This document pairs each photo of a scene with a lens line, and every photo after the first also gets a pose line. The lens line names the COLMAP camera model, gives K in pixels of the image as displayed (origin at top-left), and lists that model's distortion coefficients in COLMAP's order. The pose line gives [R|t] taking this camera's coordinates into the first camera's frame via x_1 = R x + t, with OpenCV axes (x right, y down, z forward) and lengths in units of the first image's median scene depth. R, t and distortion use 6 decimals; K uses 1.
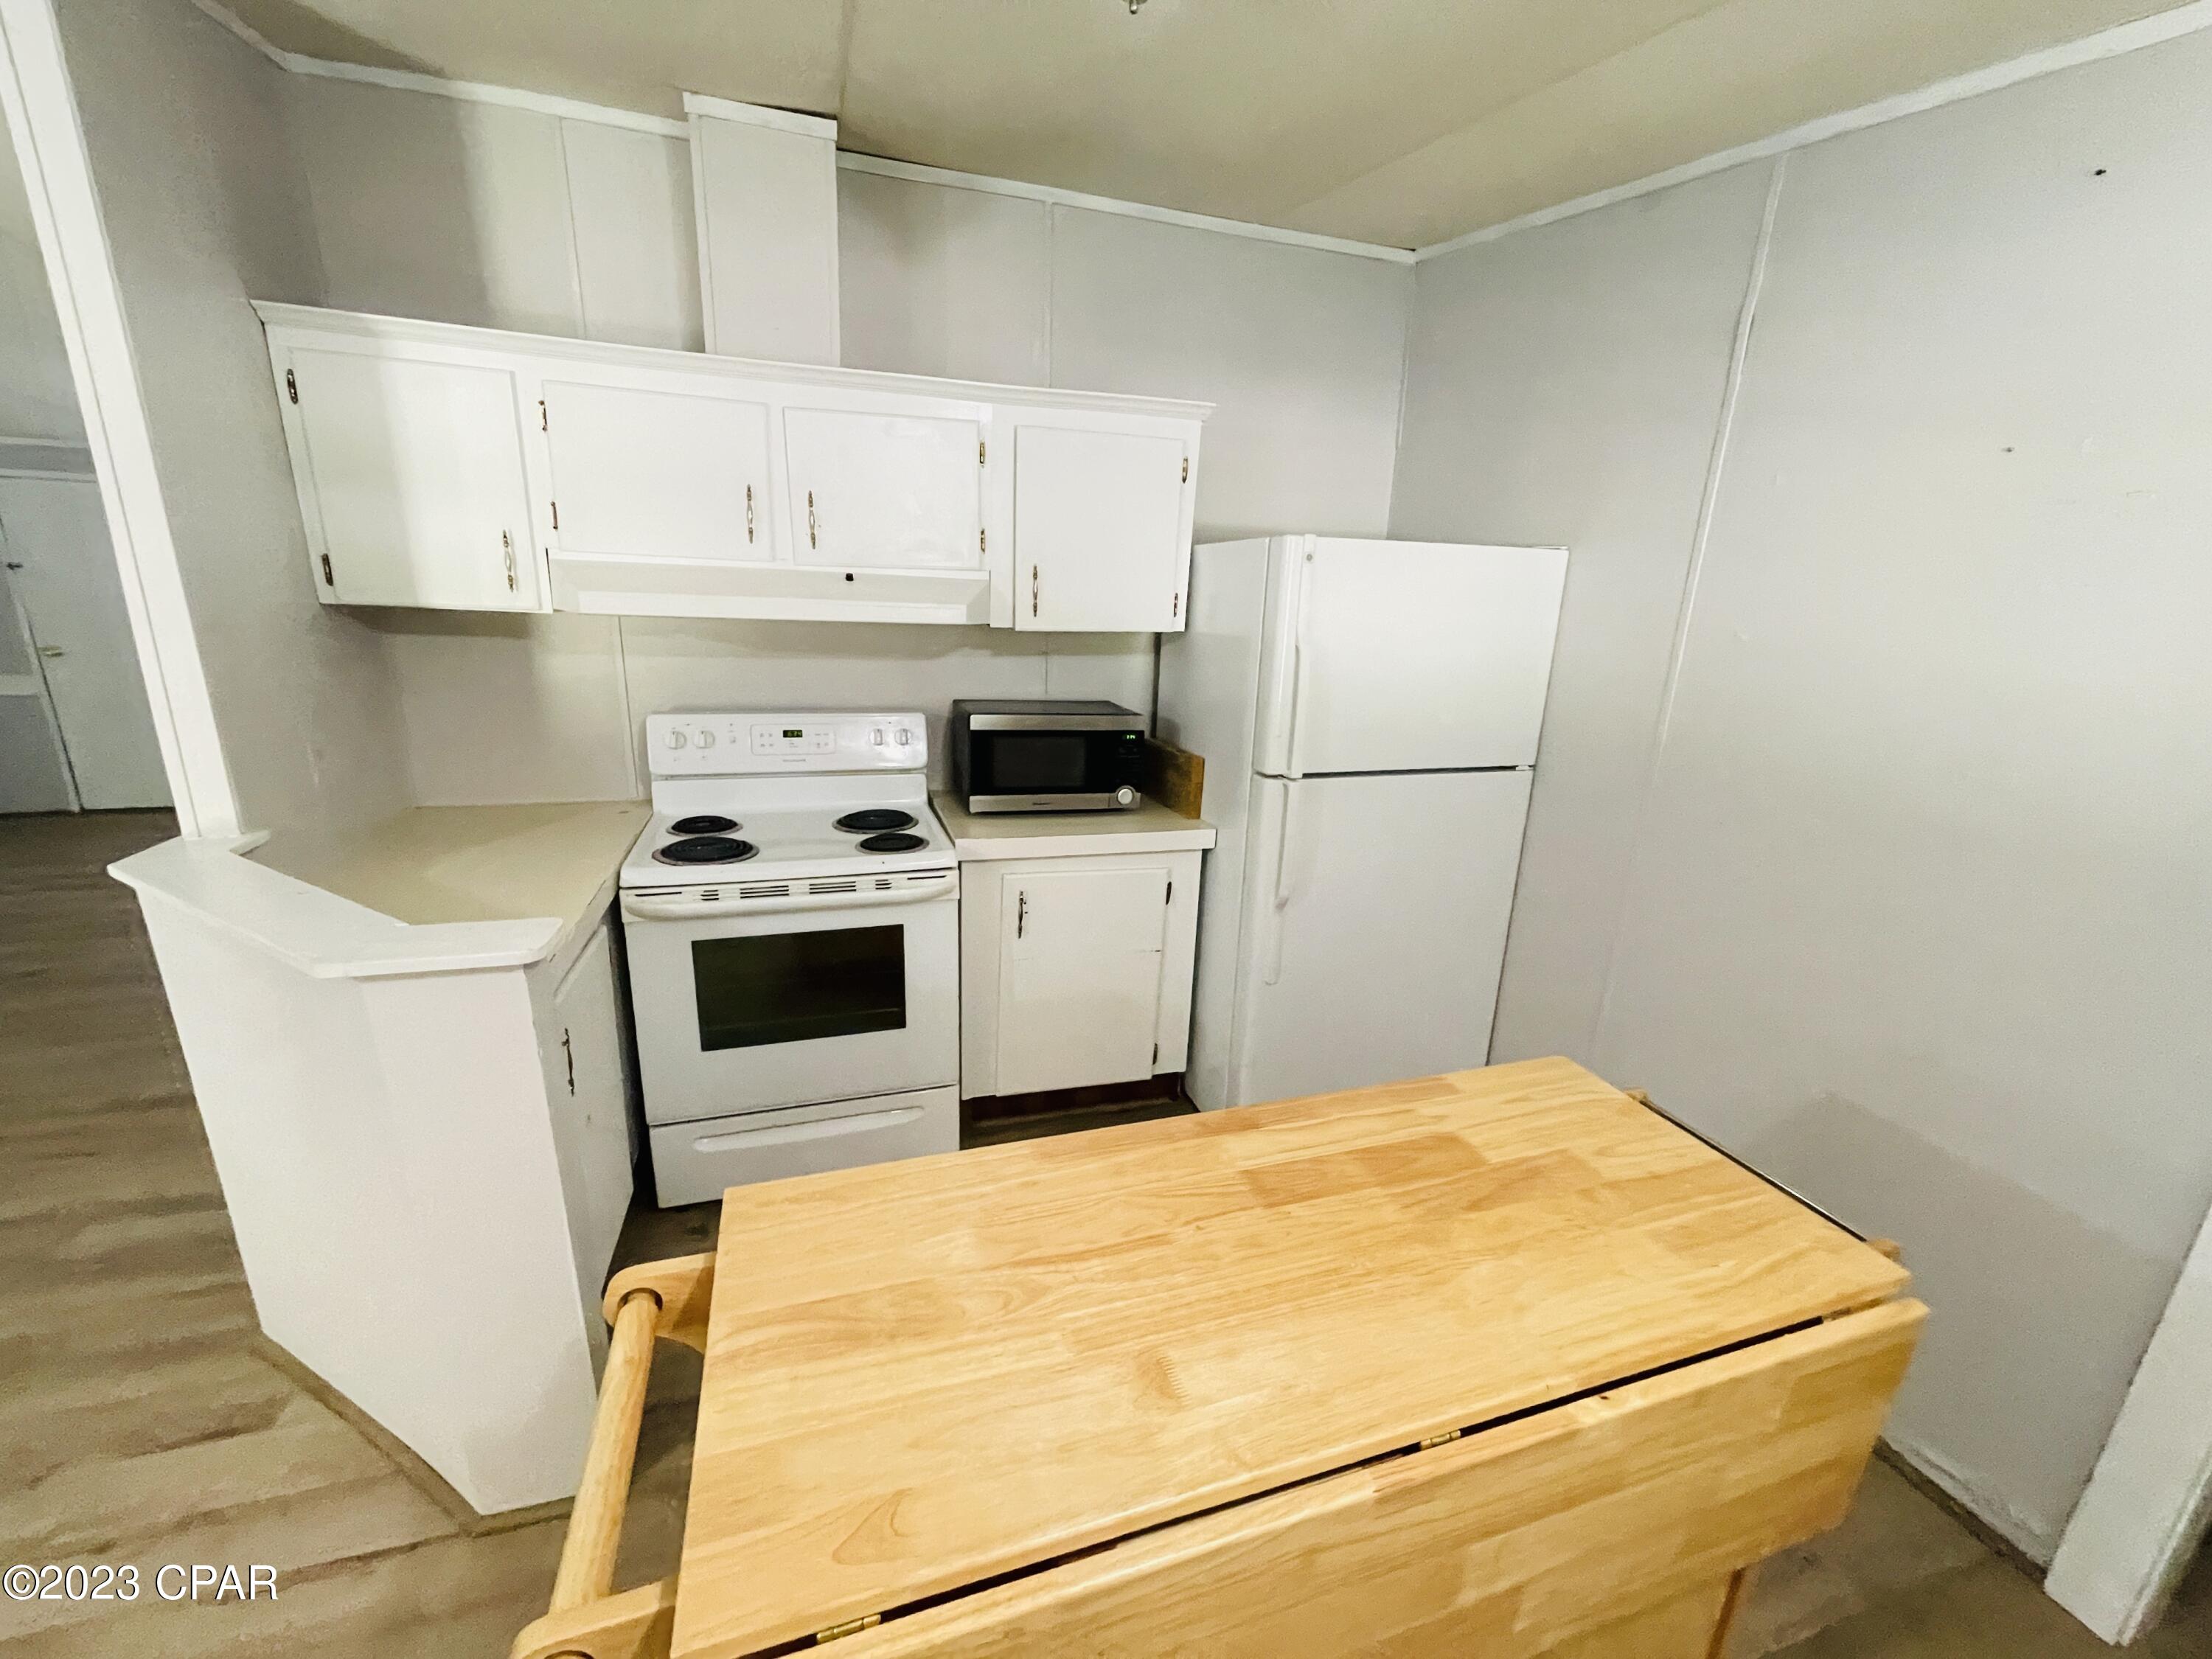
lens RADIAL K [[892.4, 0, 1105.6], [0, 892.4, 837.5], [0, 0, 1]] dist [0.000923, -0.001786]
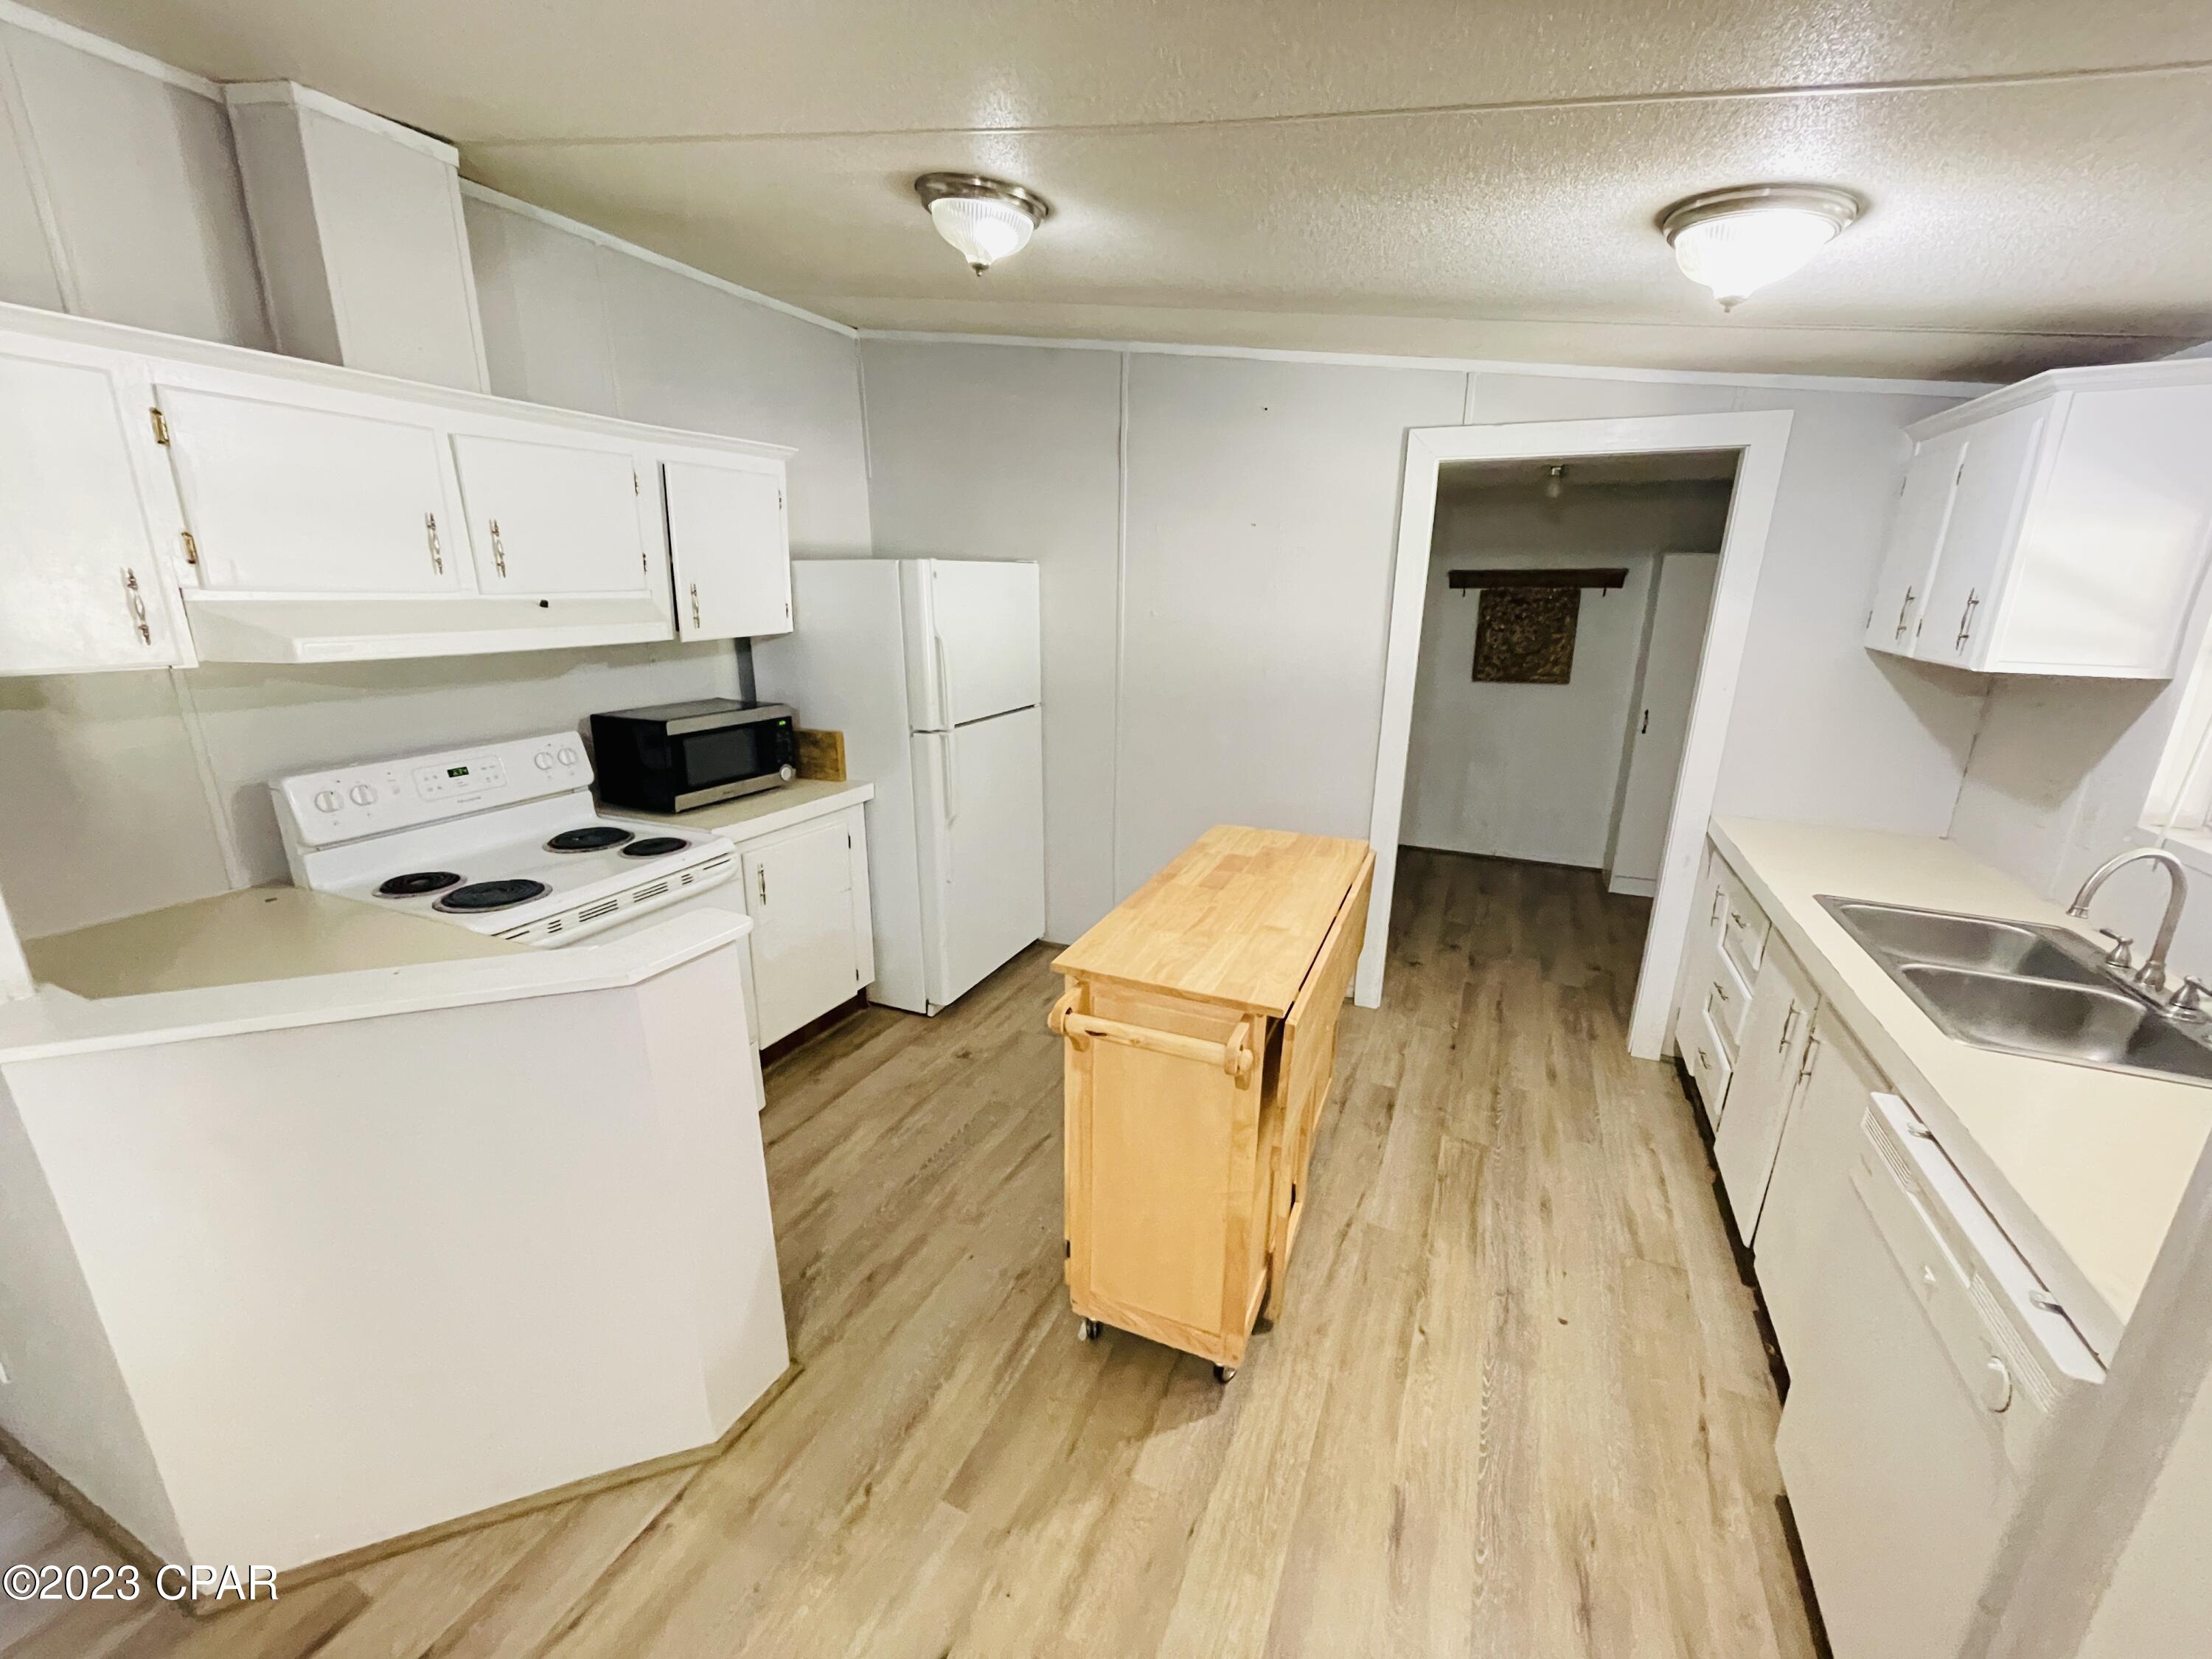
lens RADIAL K [[892.4, 0, 1112.5], [0, 892.4, 838.3], [0, 0, 1]] dist [0.000923, -0.001786]
pose [[0.657698, -0.237753, 0.714778, -0.640746], [0.216330, 0.968528, 0.123103, -0.017796], [-0.721550, 0.073664, 0.688432, -0.142338]]
